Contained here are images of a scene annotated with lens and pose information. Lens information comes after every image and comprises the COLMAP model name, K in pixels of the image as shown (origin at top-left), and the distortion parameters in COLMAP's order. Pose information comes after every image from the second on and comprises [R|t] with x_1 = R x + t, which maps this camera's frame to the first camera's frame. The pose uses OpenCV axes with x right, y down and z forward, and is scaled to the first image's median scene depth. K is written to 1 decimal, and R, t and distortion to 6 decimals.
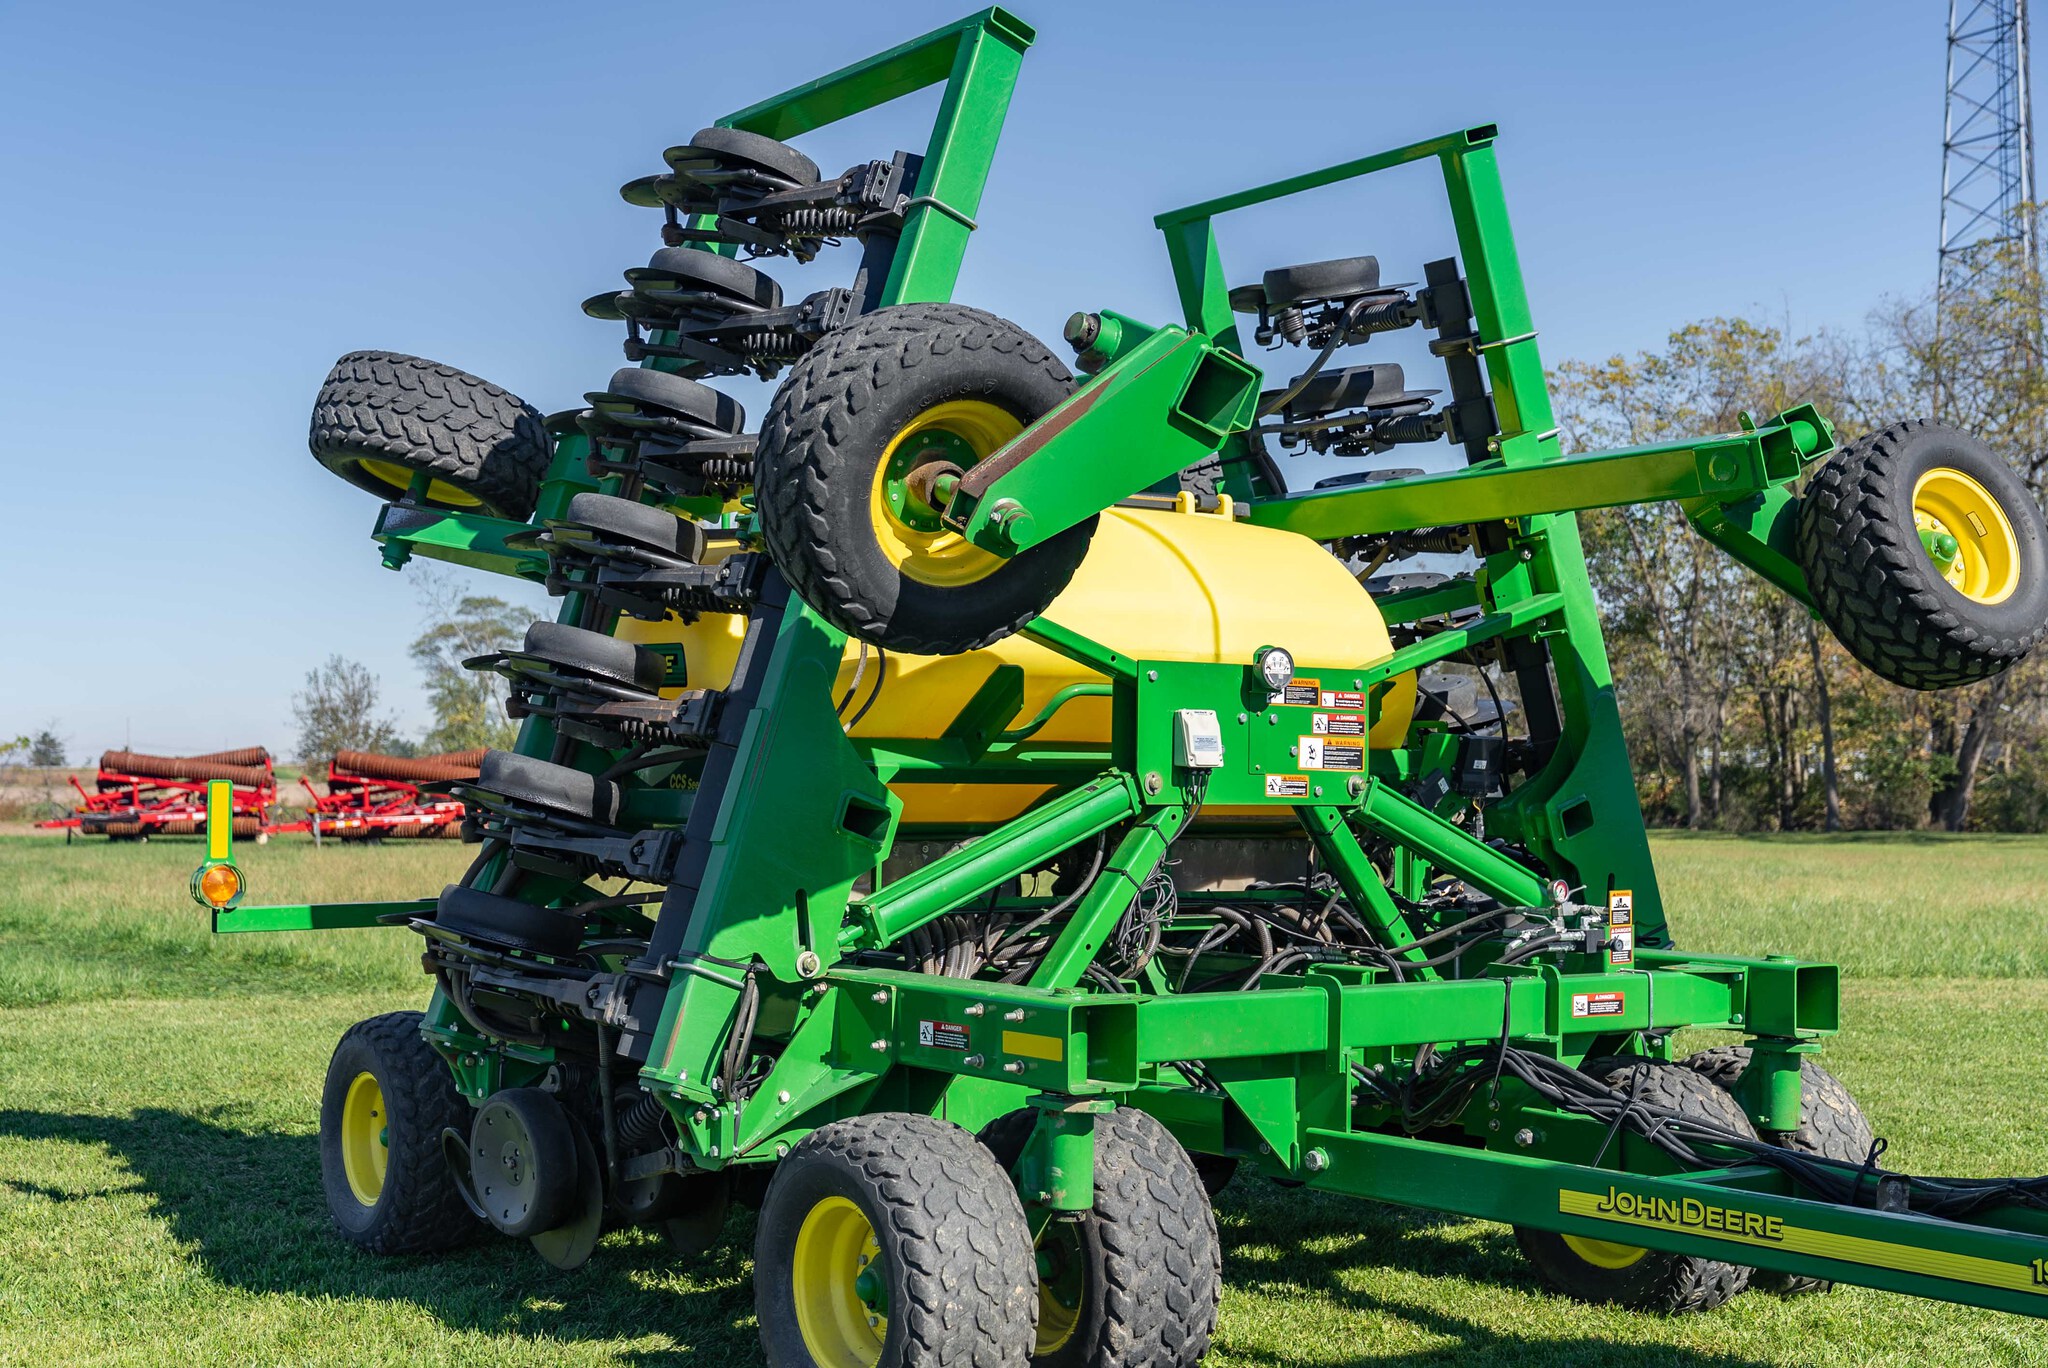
lens RADIAL K [[2620.6, 0, 1039.3], [0, 2620.6, 679.6], [0, 0, 1]] dist [0.012493, -0.012144]
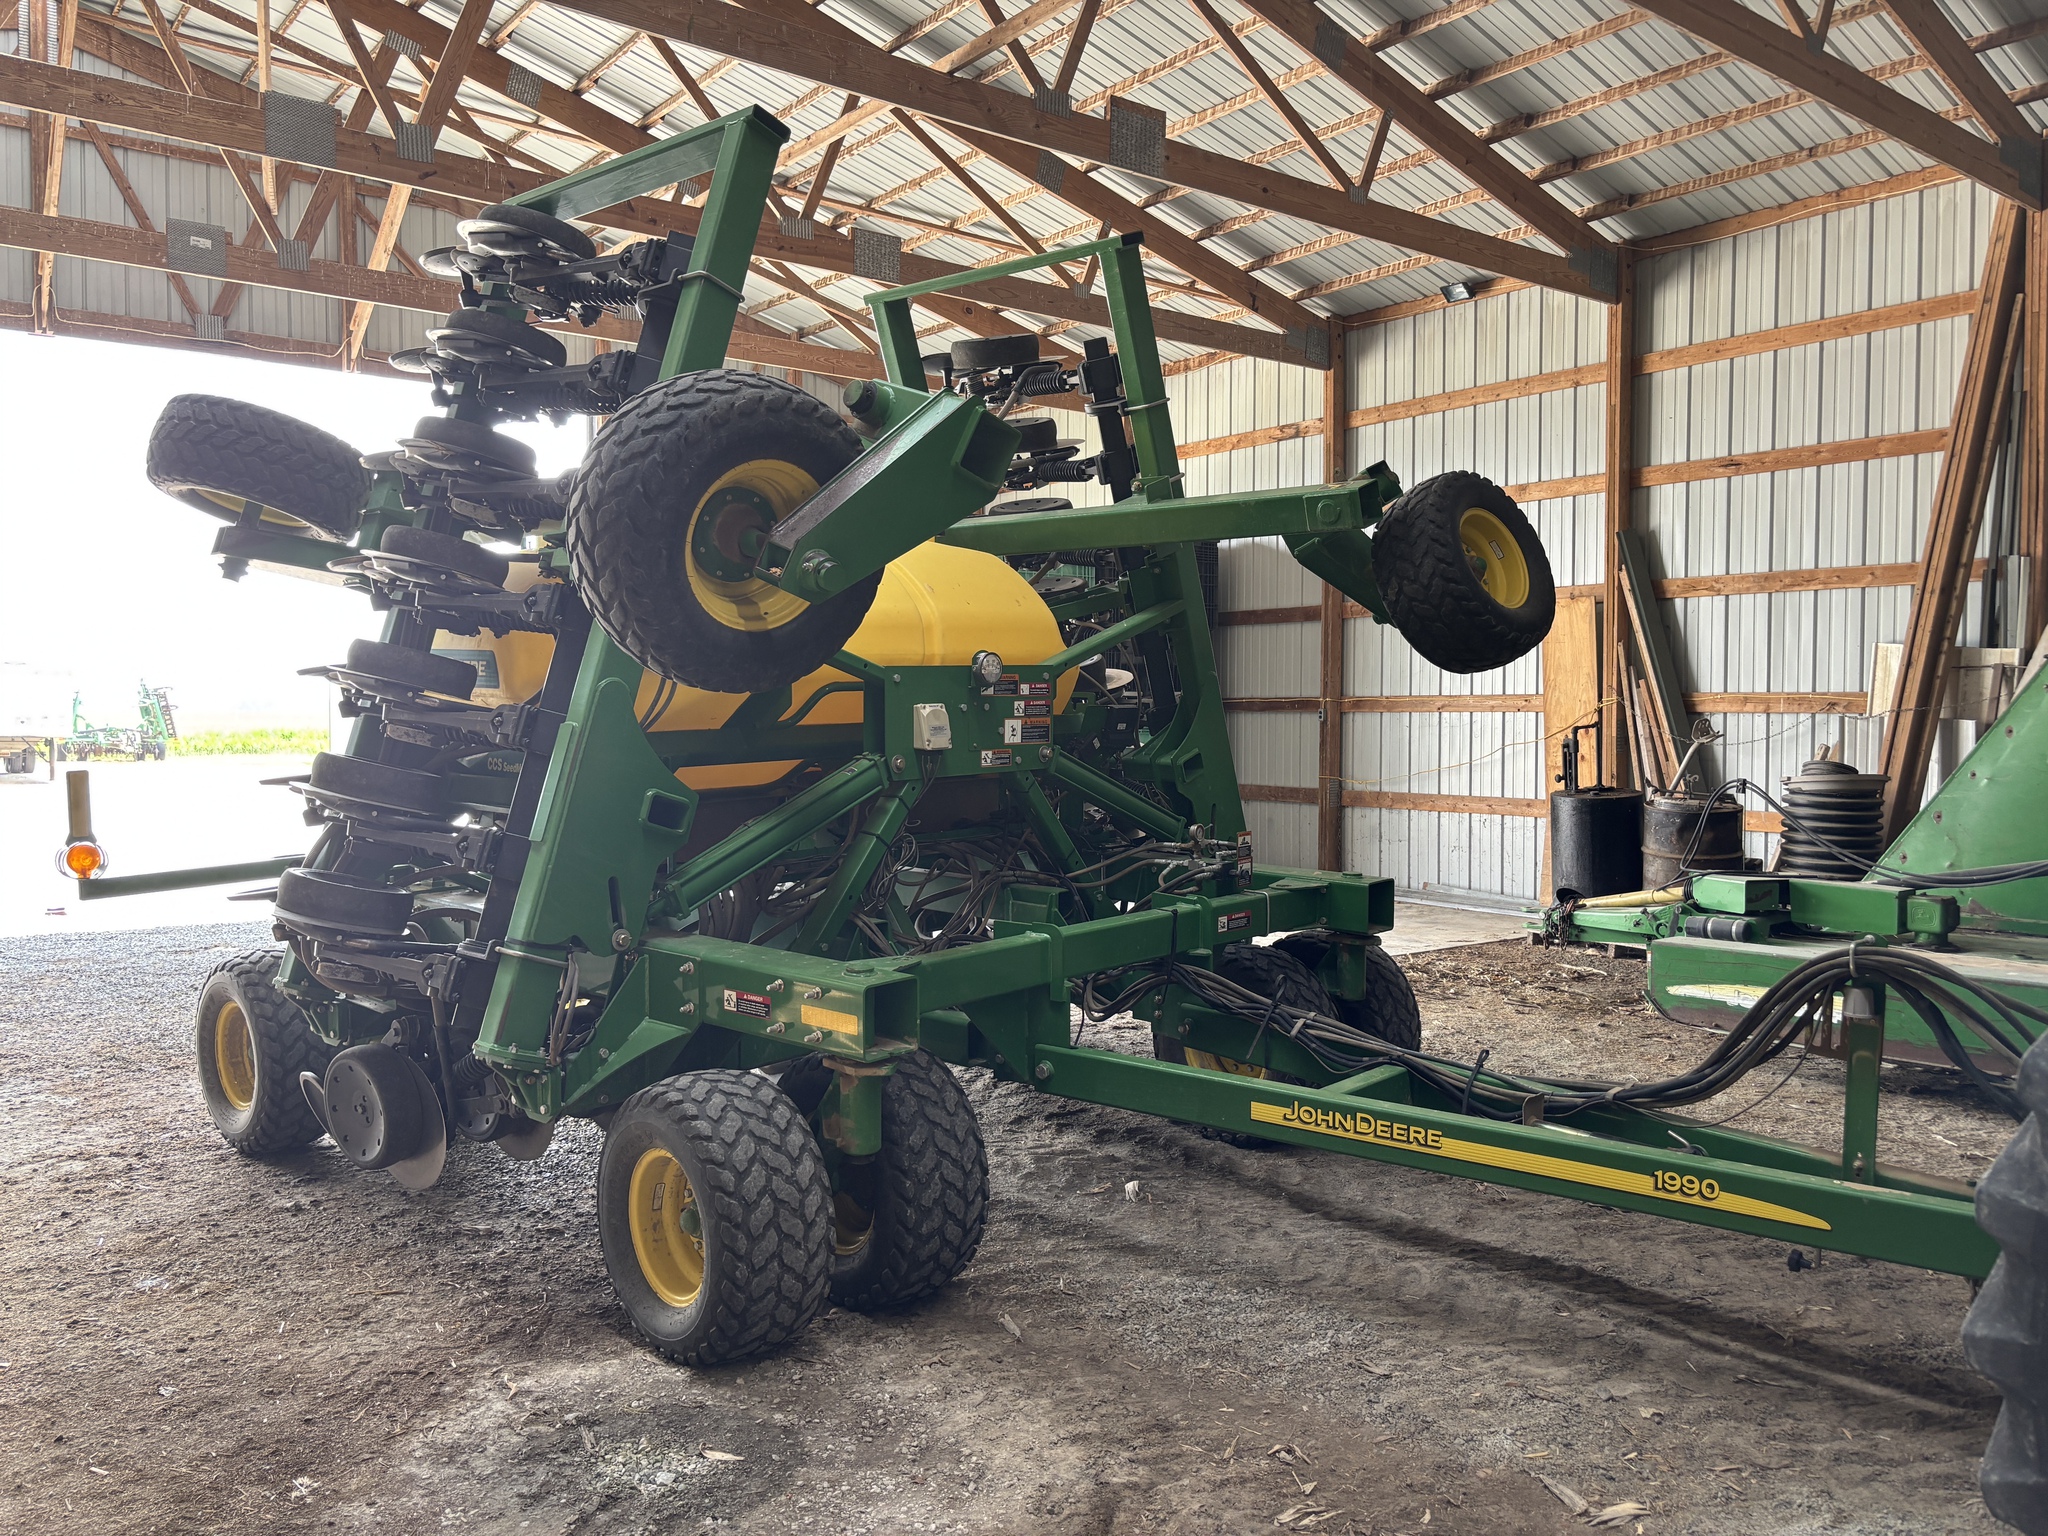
lens RADIAL K [[1565.6, 0, 1024.0], [0, 1565.6, 768.0], [0, 0, 1]] dist [0.030470, -0.002975]
pose [[0.980610, -0.027150, 0.194079, -0.040452], [0.005686, 0.993882, 0.110305, -0.039064], [-0.195887, -0.107063, 0.974765, 0.252946]]
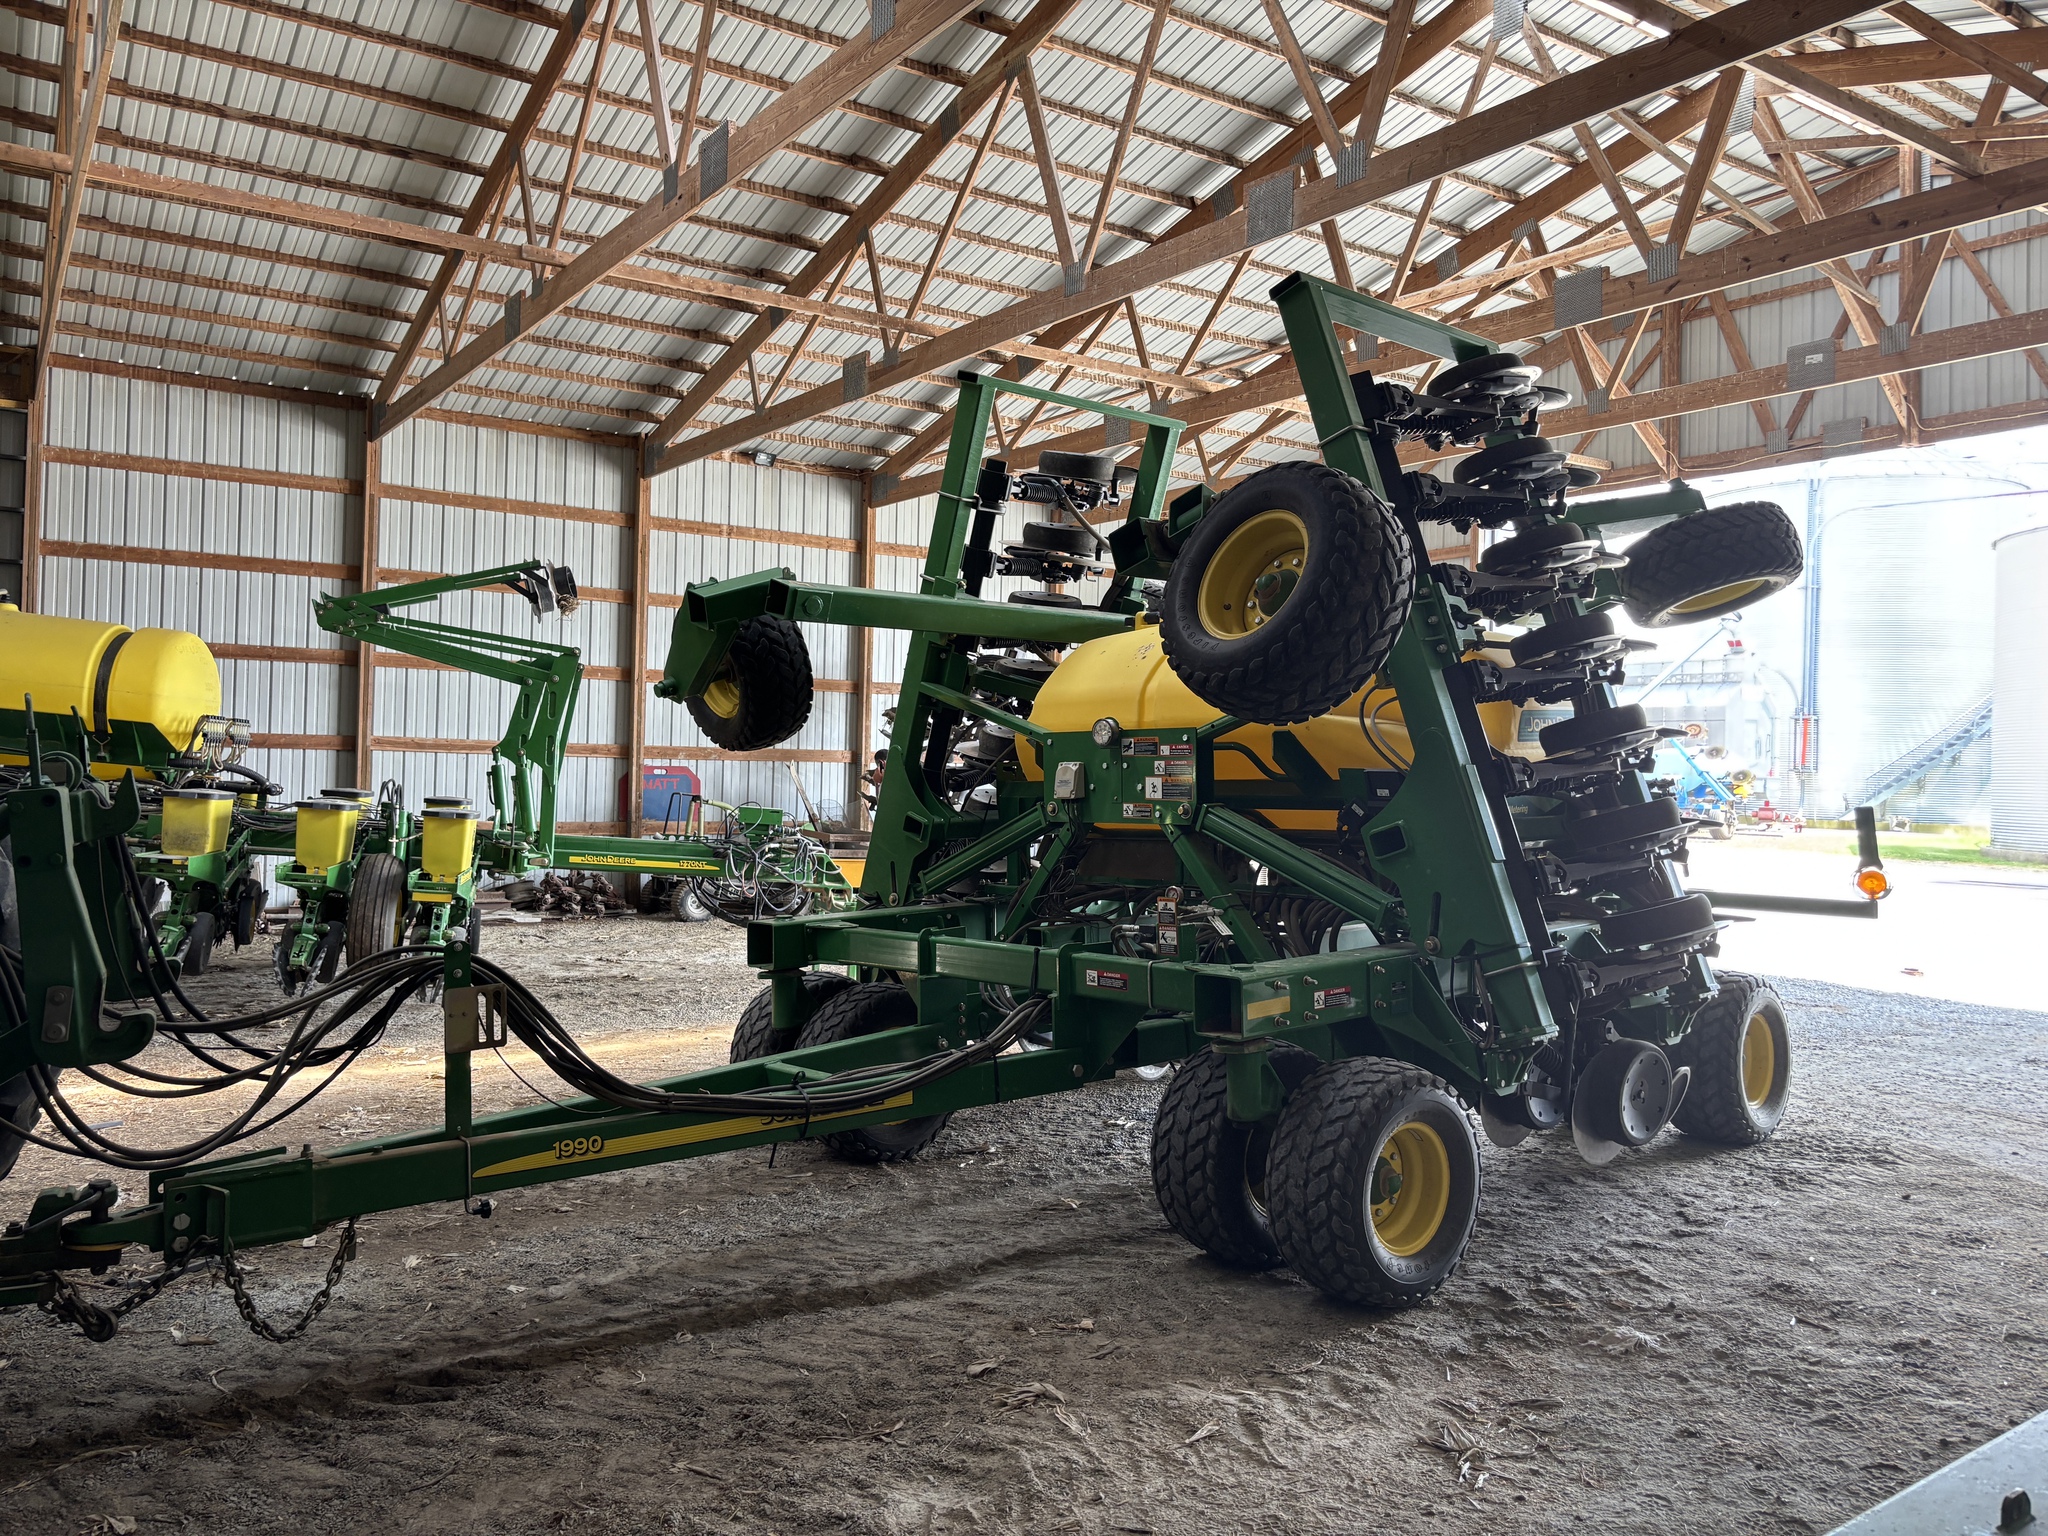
lens RADIAL K [[1614.1, 0, 1020.2], [0, 1614.1, 707.6], [0, 0, 1]] dist [0.088464, -0.000972]
pose [[0.109823, -0.049701, -0.992708, 0.988410], [0.048324, 0.997835, -0.044612, 0.020158], [0.992776, -0.043072, 0.111987, 0.837318]]
